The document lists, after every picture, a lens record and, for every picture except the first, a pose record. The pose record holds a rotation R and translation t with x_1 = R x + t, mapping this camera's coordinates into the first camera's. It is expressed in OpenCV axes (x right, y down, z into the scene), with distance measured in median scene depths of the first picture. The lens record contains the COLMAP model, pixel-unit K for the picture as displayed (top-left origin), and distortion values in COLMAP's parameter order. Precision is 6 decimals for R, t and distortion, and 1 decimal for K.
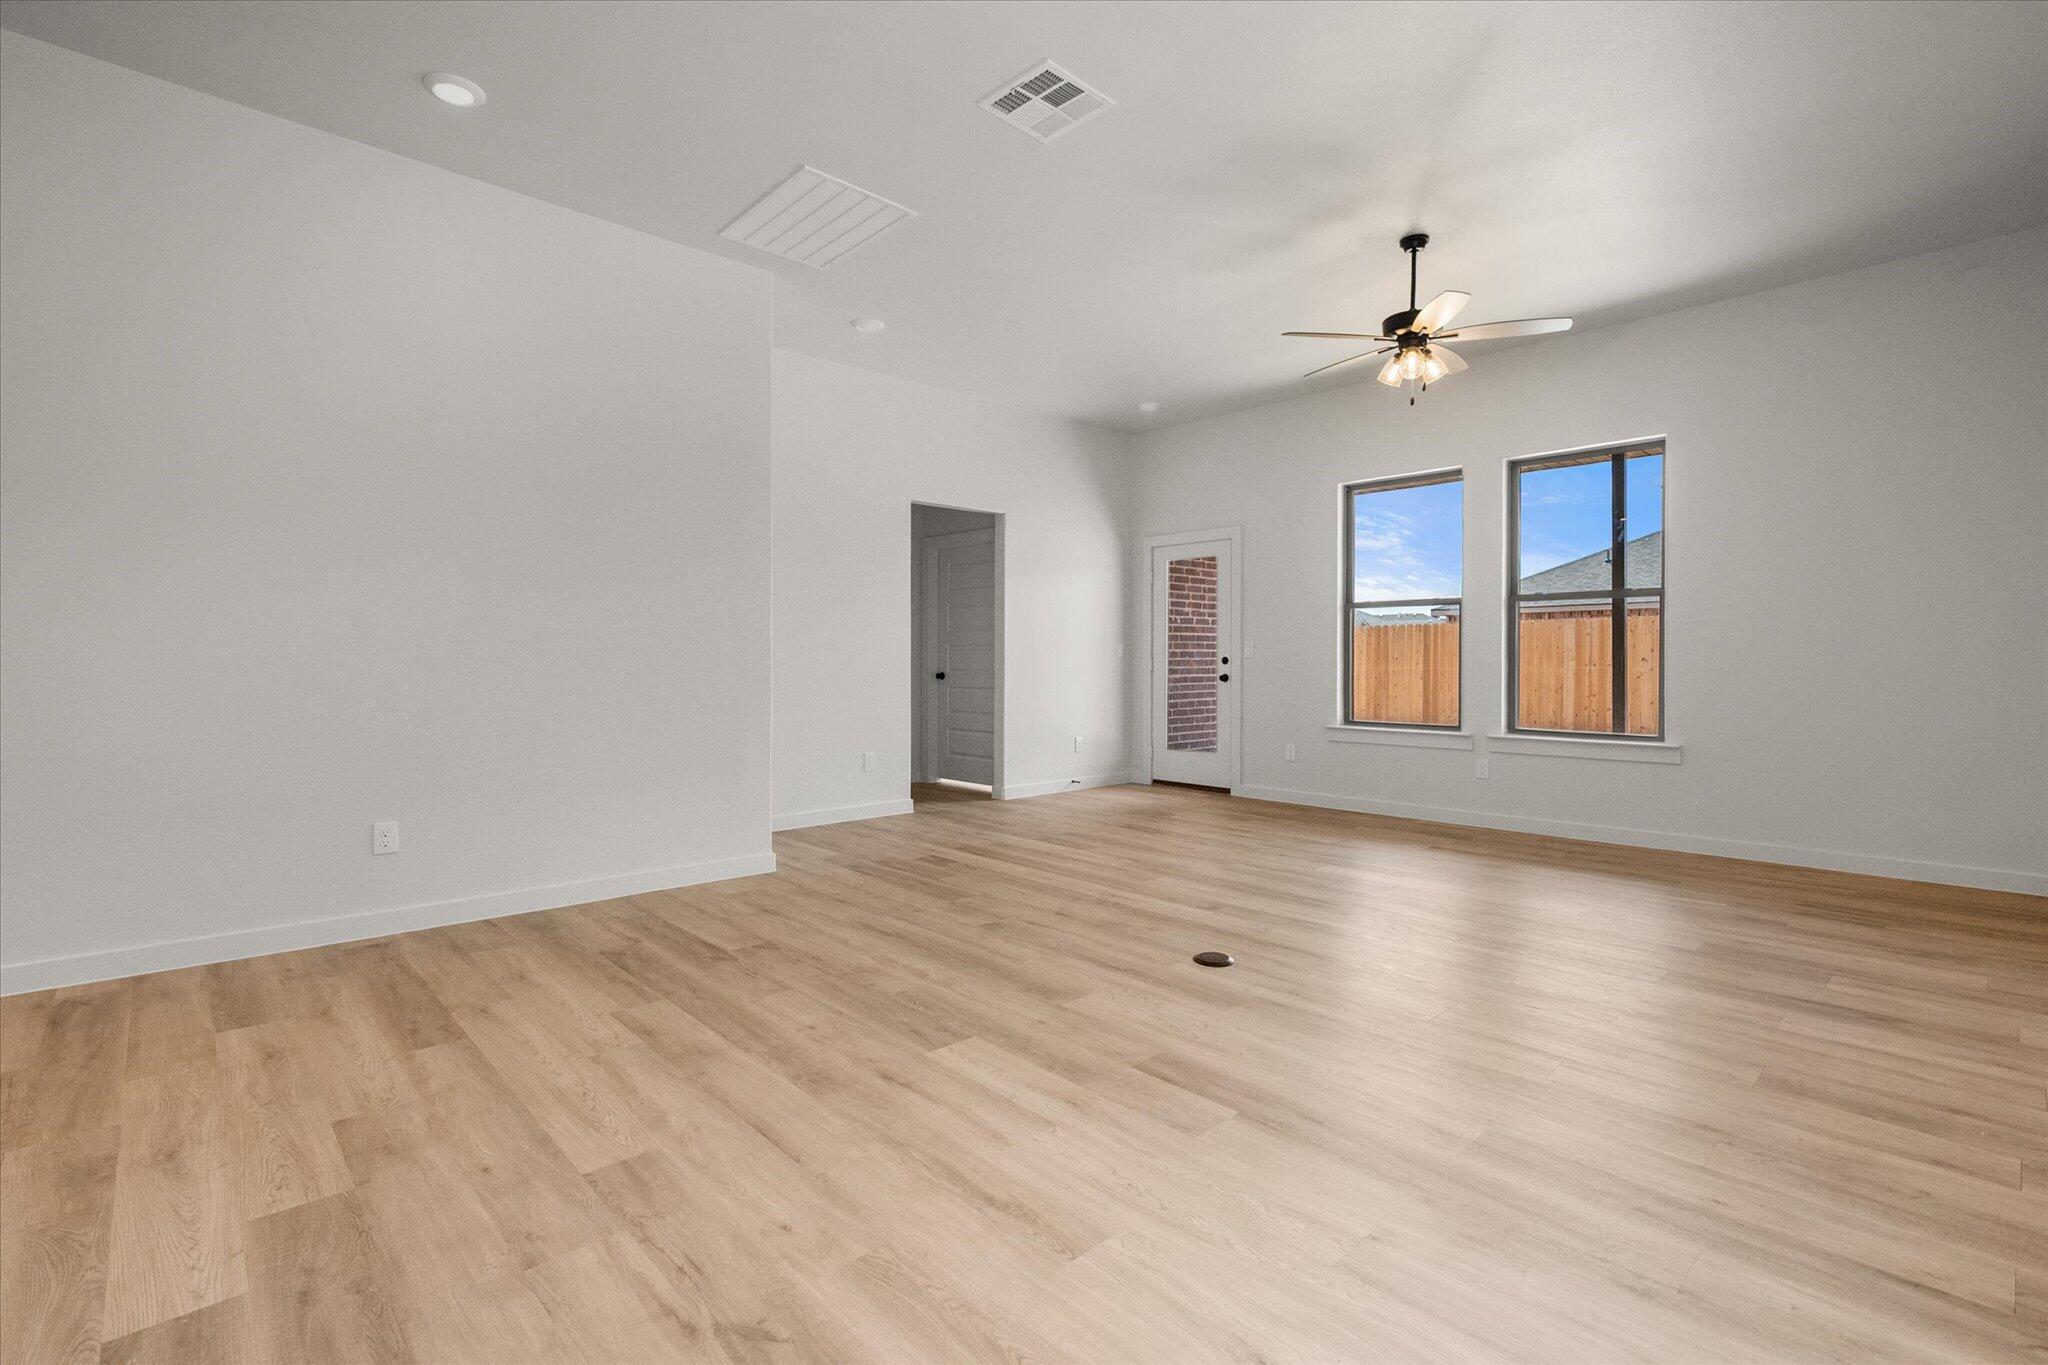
lens RADIAL K [[879.3, 0, 1028.5], [0, 879.3, 675.3], [0, 0, 1]] dist [0.000791, 0.000092]
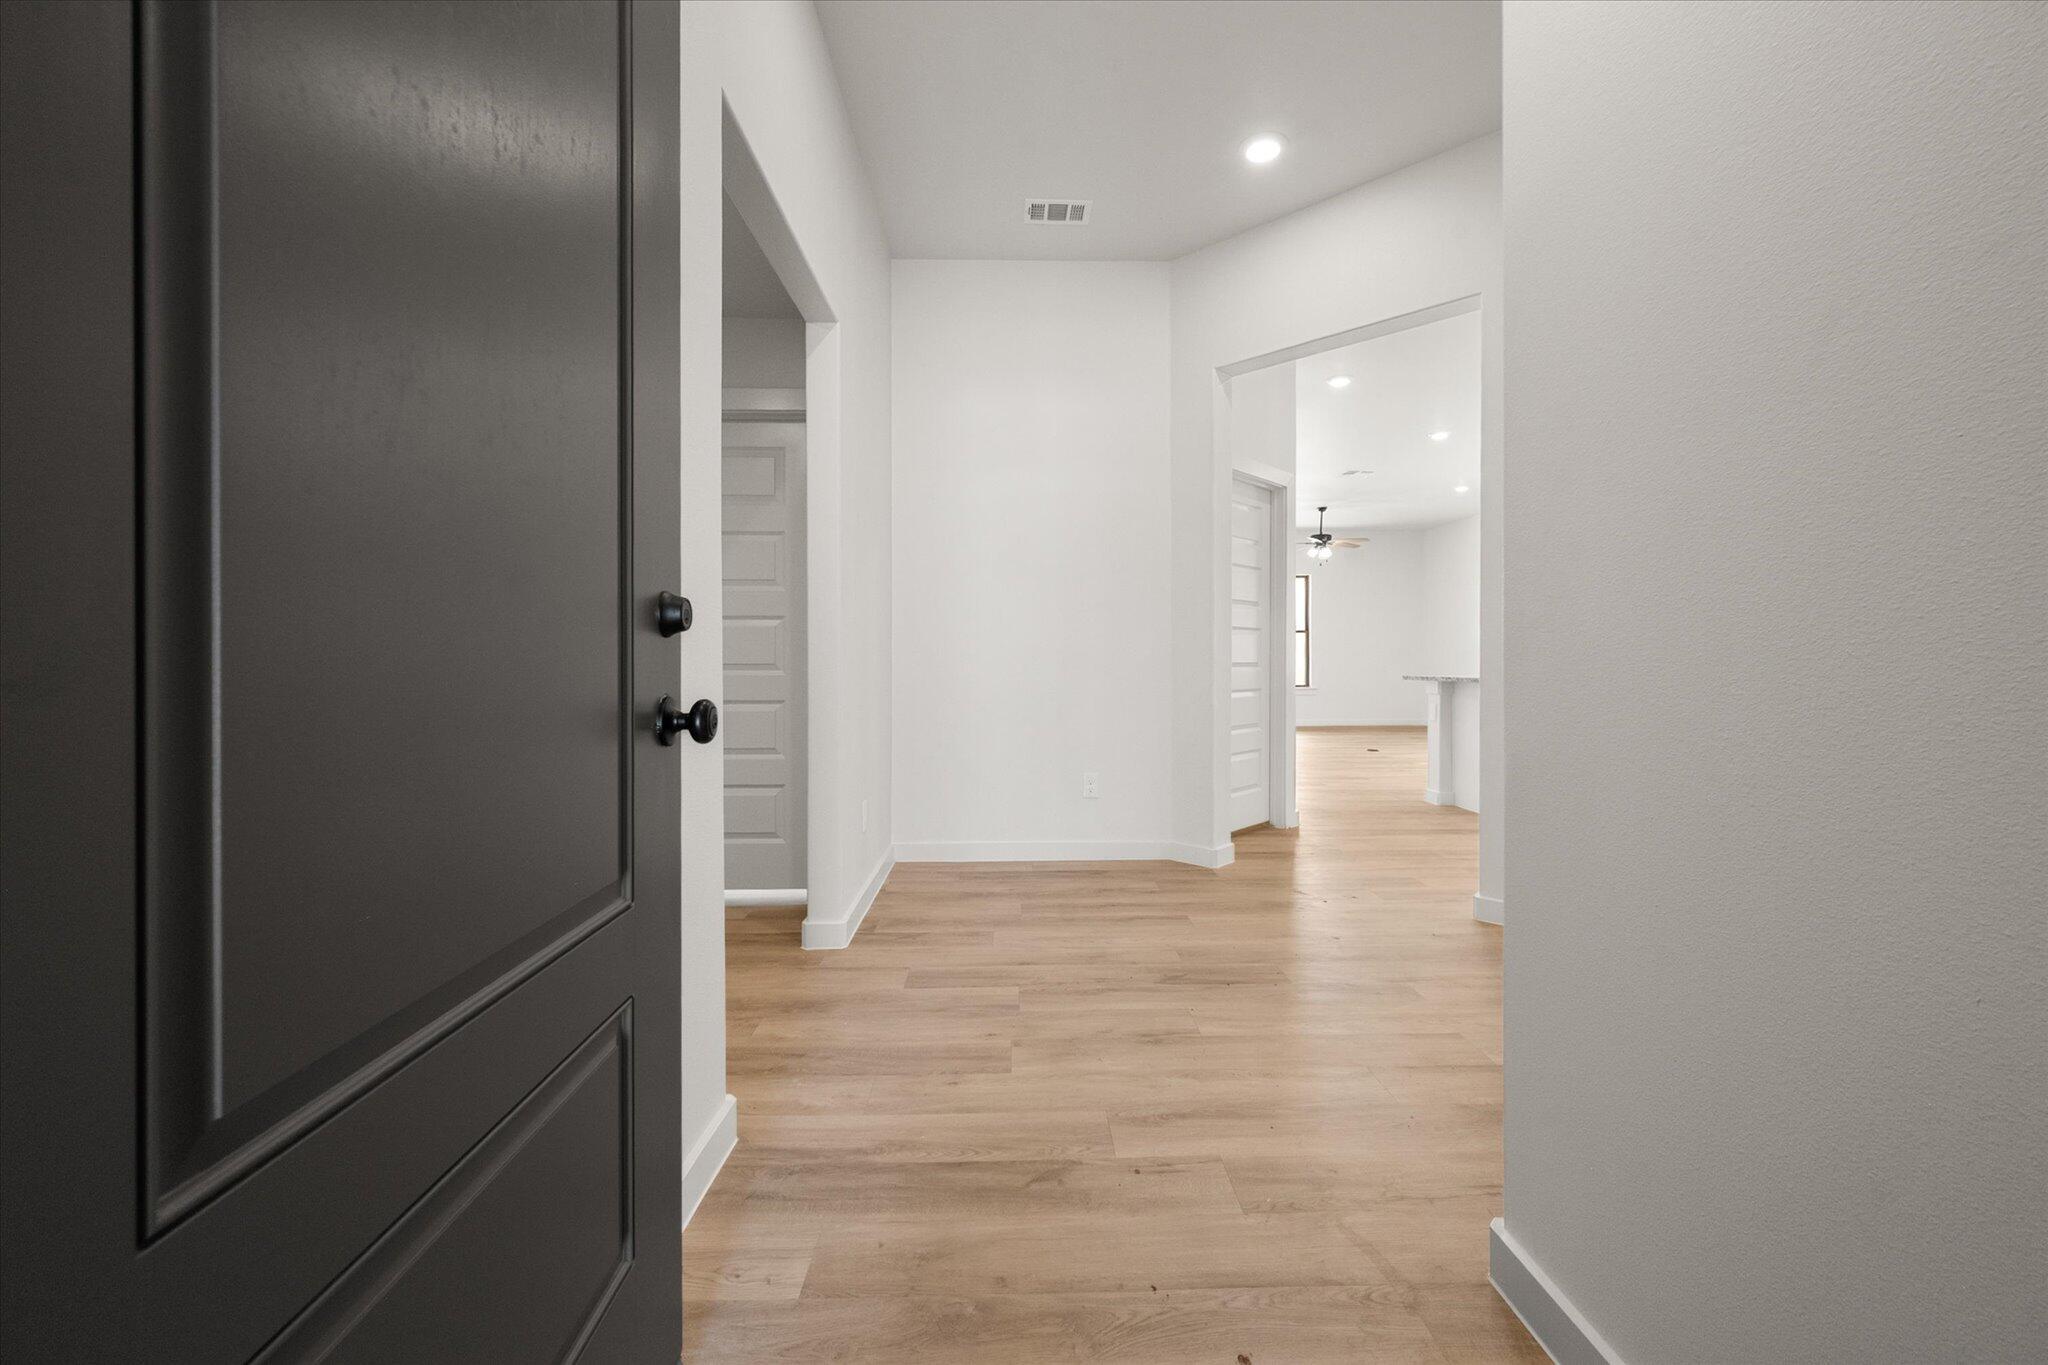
lens RADIAL K [[834.6, 0, 1025.6], [0, 834.6, 678.1], [0, 0, 1]] dist [0.003254, 0.000152]
pose [[0.669005, -0.014475, 0.743117, -2.218005], [0.000356, 0.999816, 0.019155, 0.001978], [-0.743258, -0.012550, 0.668887, -0.099095]]
